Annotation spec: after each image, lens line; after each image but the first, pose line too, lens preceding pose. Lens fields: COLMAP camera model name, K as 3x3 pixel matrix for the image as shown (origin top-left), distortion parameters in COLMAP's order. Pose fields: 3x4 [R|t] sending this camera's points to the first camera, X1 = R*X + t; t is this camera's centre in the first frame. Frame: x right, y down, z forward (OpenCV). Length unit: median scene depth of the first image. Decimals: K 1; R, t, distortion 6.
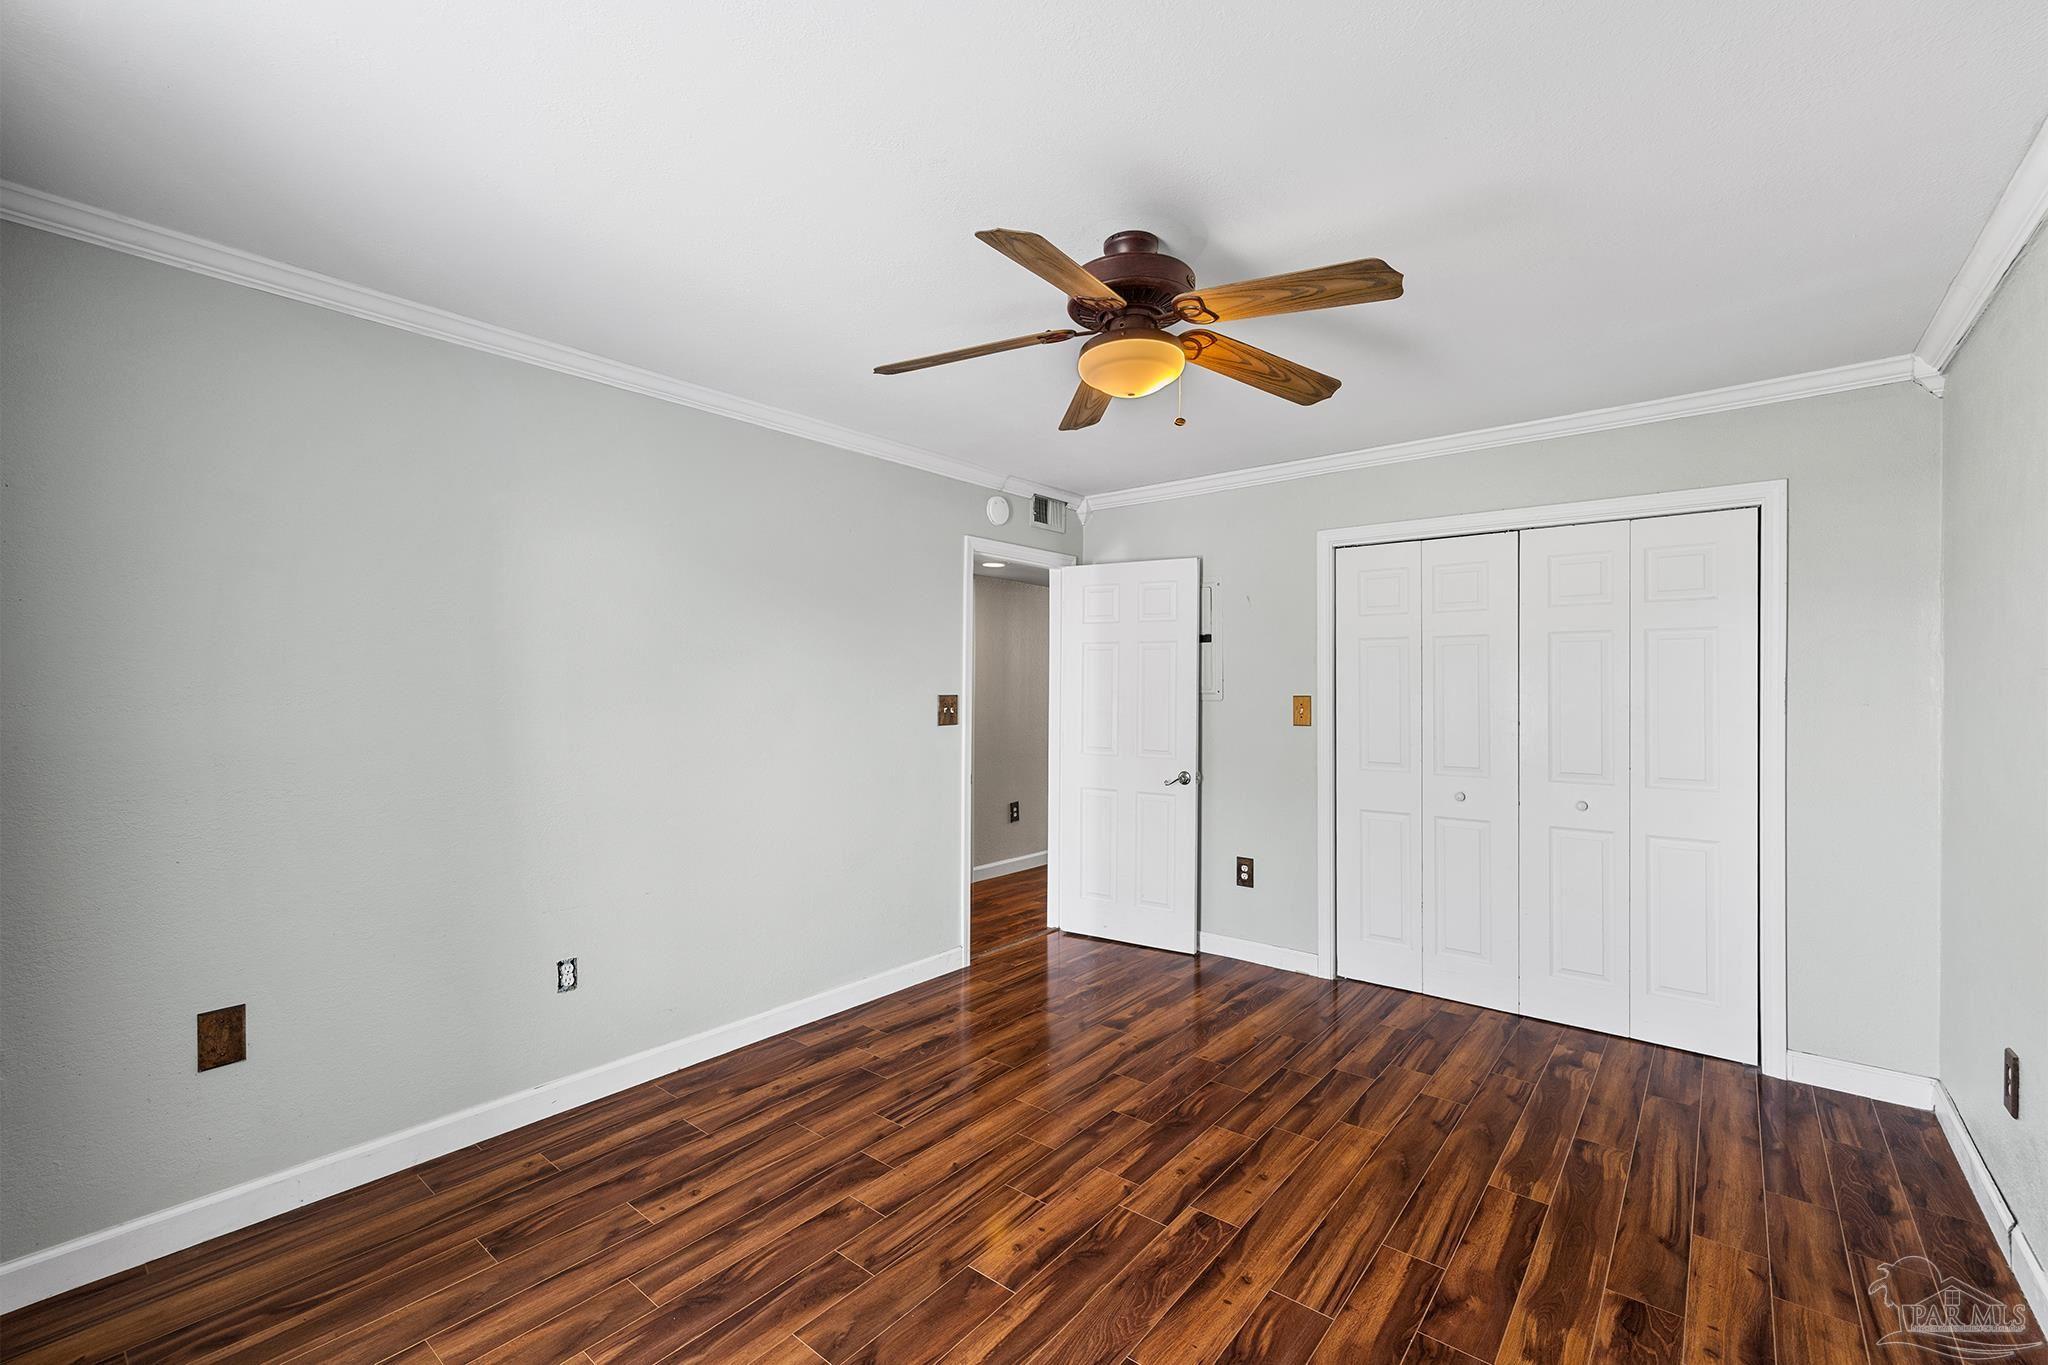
lens RADIAL K [[859.8, 0, 1025.7], [0, 859.8, 682.9], [0, 0, 1]] dist [0.000321, -0.000181]
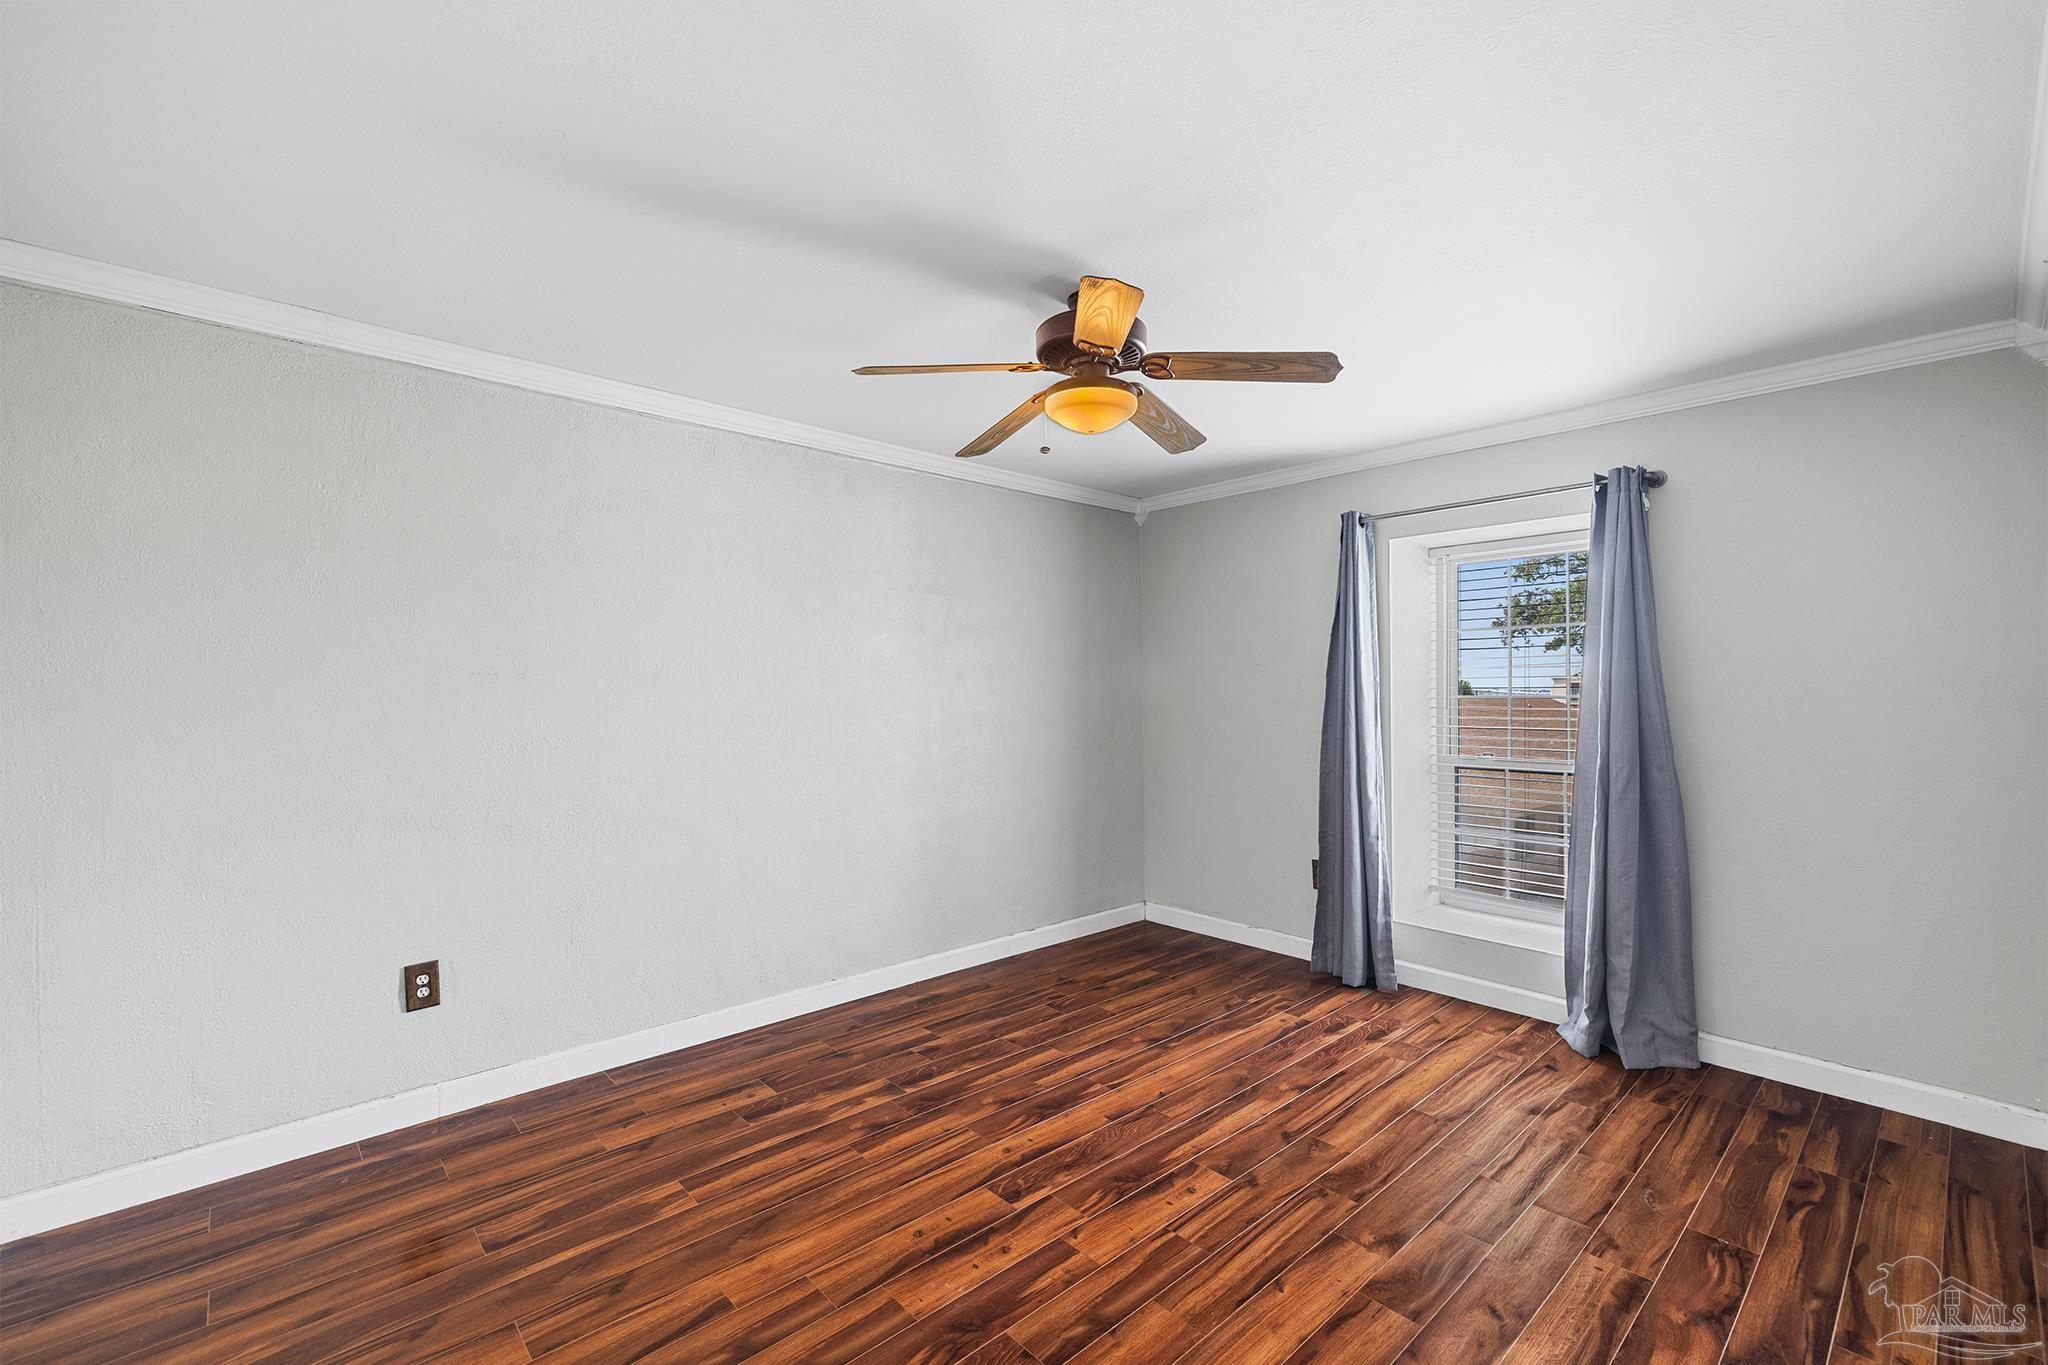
lens RADIAL K [[859.8, 0, 1021.5], [0, 859.8, 680.6], [0, 0, 1]] dist [0.000321, -0.000181]
pose [[-0.988659, 0.000217, 0.150179, 0.037880], [-0.000893, 0.999973, -0.007322, 0.005461], [-0.150176, -0.007373, -0.988632, 1.996575]]
